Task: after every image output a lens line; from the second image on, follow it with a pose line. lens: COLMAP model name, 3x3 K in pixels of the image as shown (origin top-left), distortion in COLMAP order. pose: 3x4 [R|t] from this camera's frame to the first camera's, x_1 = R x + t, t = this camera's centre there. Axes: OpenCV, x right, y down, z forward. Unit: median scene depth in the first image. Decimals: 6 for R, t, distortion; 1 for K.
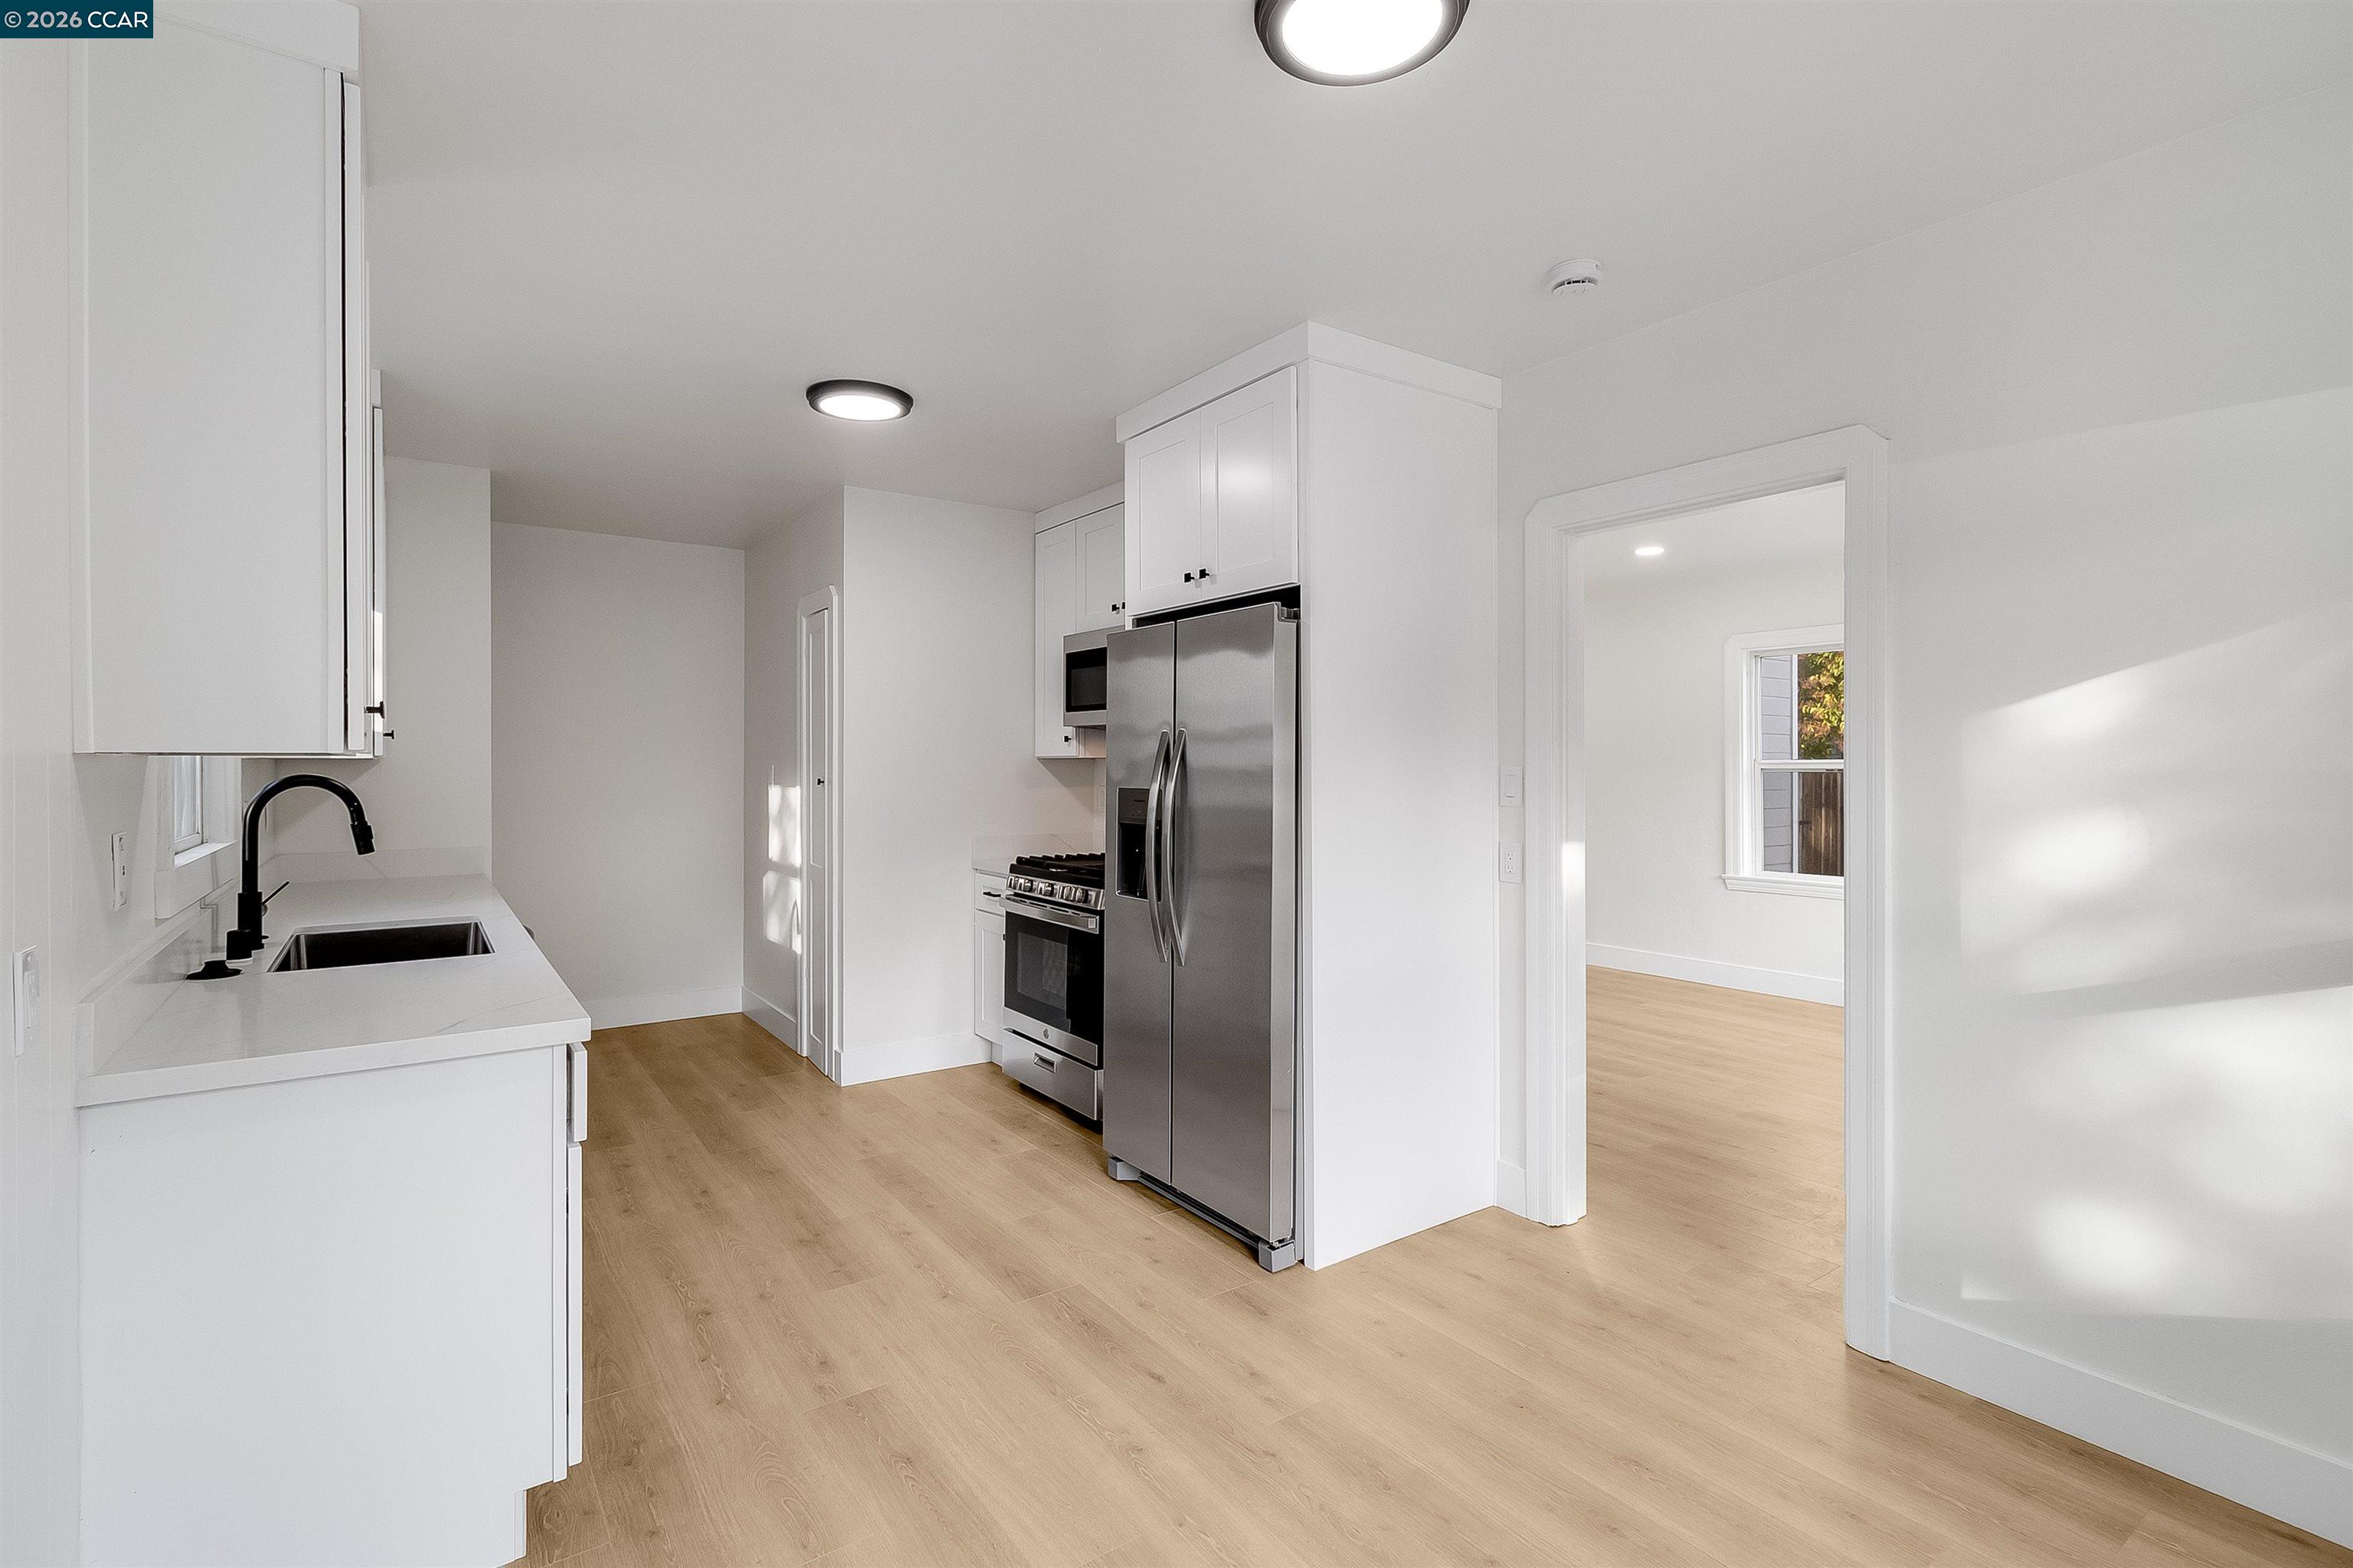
lens RADIAL K [[1095.8, 0, 1180.4], [0, 1095.8, 769.8], [0, 0, 1]] dist [0.000667, -0.005945]
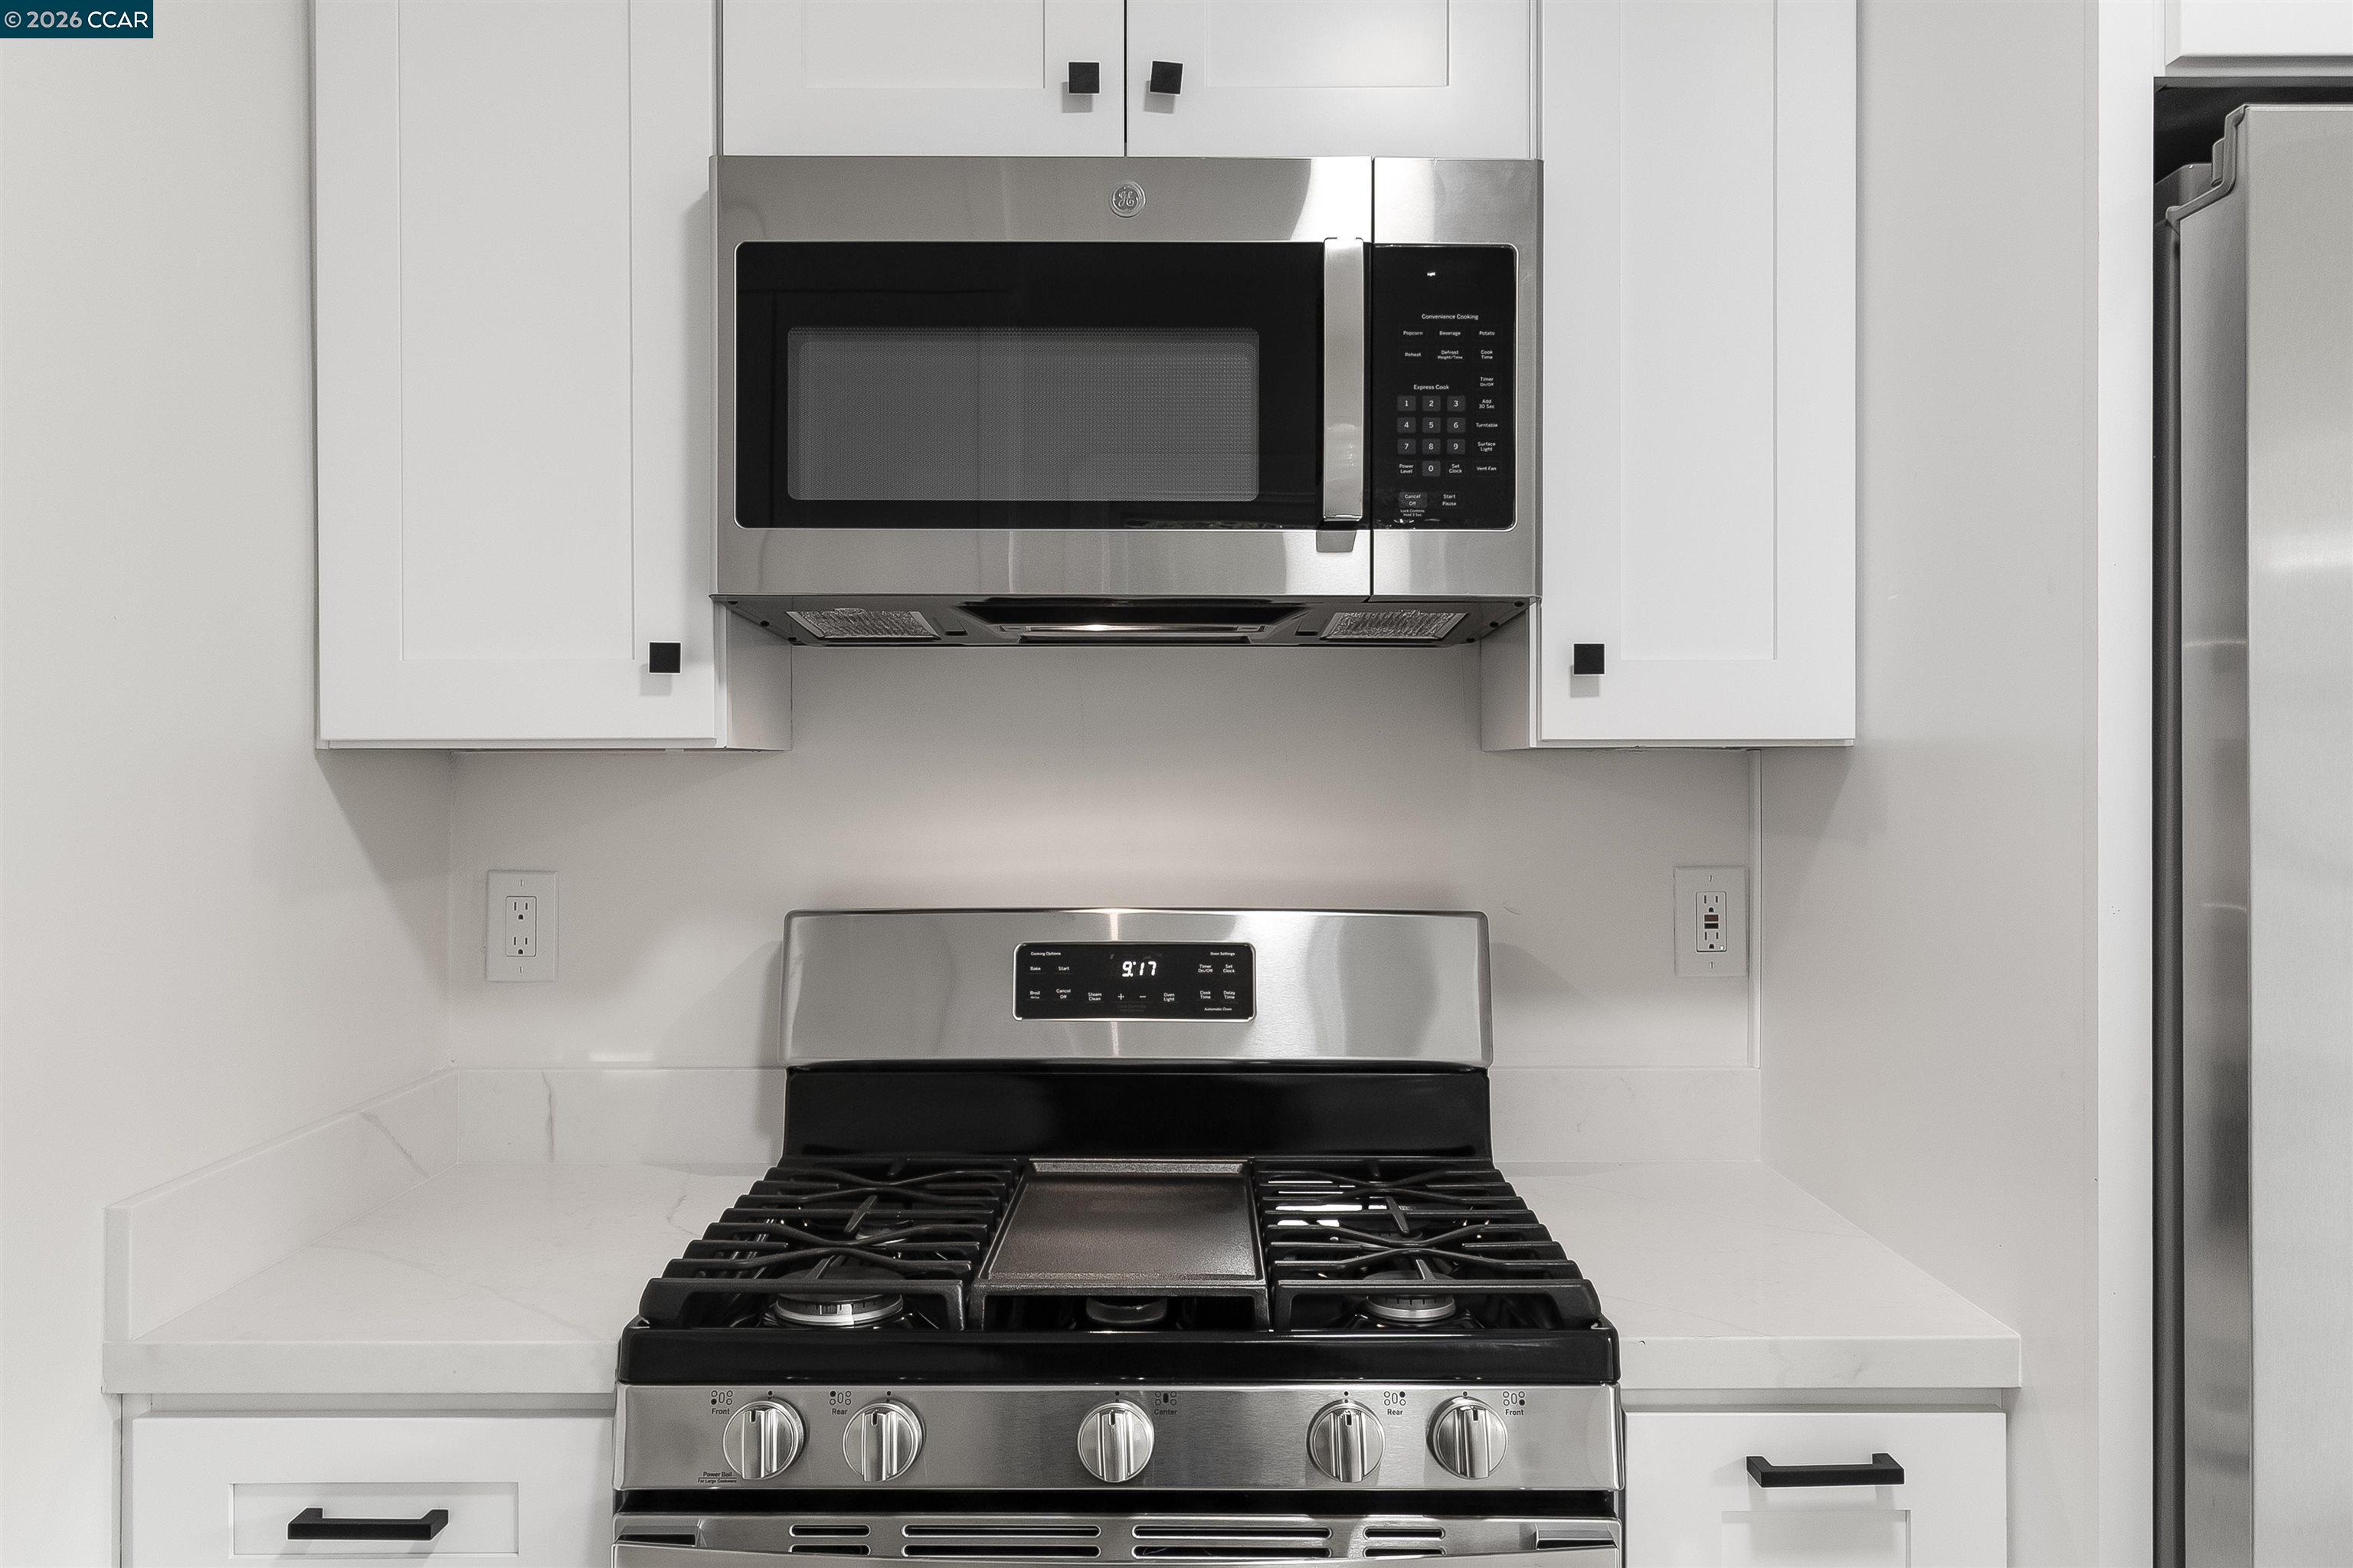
lens RADIAL K [[1768.0, 0, 1176.7], [0, 1768.0, 791.1], [0, 0, 1]] dist [0.000289, 0.000605]
pose [[0.576811, -0.006149, 0.816854, -0.325355], [-0.000039, 0.999971, 0.007555, -0.005052], [-0.816877, -0.004390, 0.576795, 0.730416]]
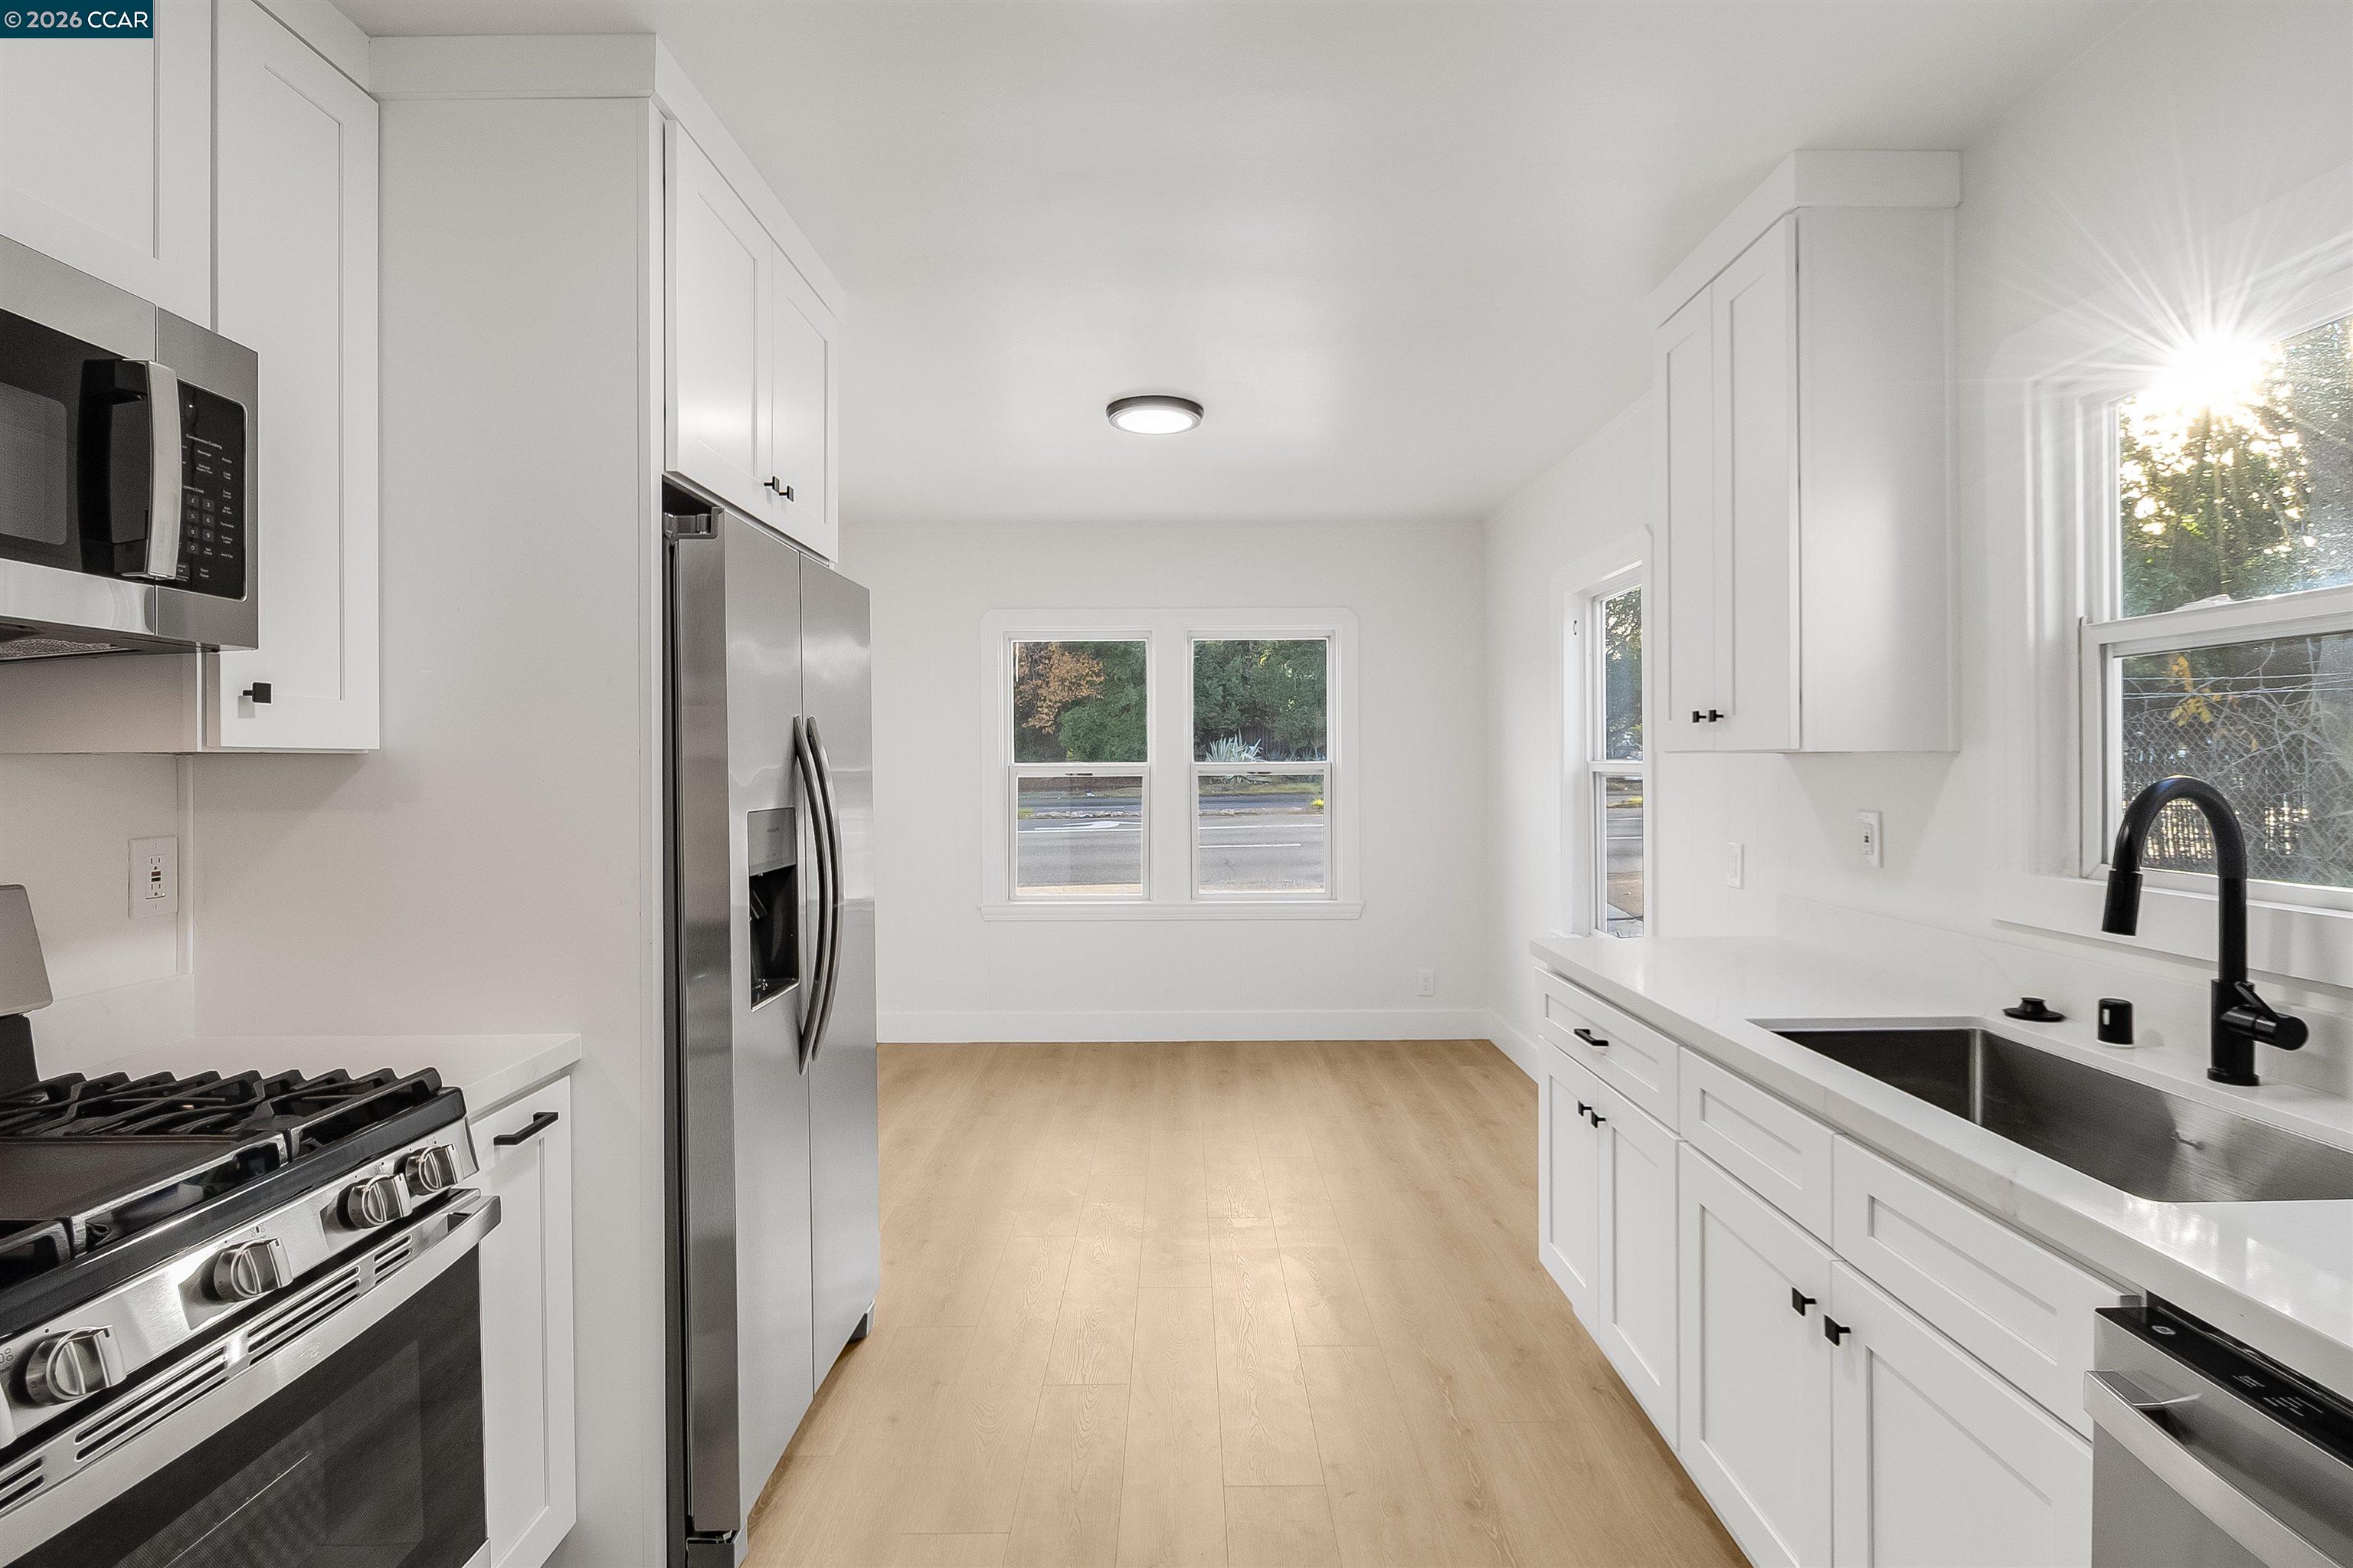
lens RADIAL K [[1095.8, 0, 1180.4], [0, 1095.8, 769.8], [0, 0, 1]] dist [0.000667, -0.005945]
pose [[-0.817602, 0.003630, 0.575772, -0.392470], [0.008343, 0.999950, 0.005543, -0.005462], [-0.575723, 0.009336, -0.817592, 0.956987]]
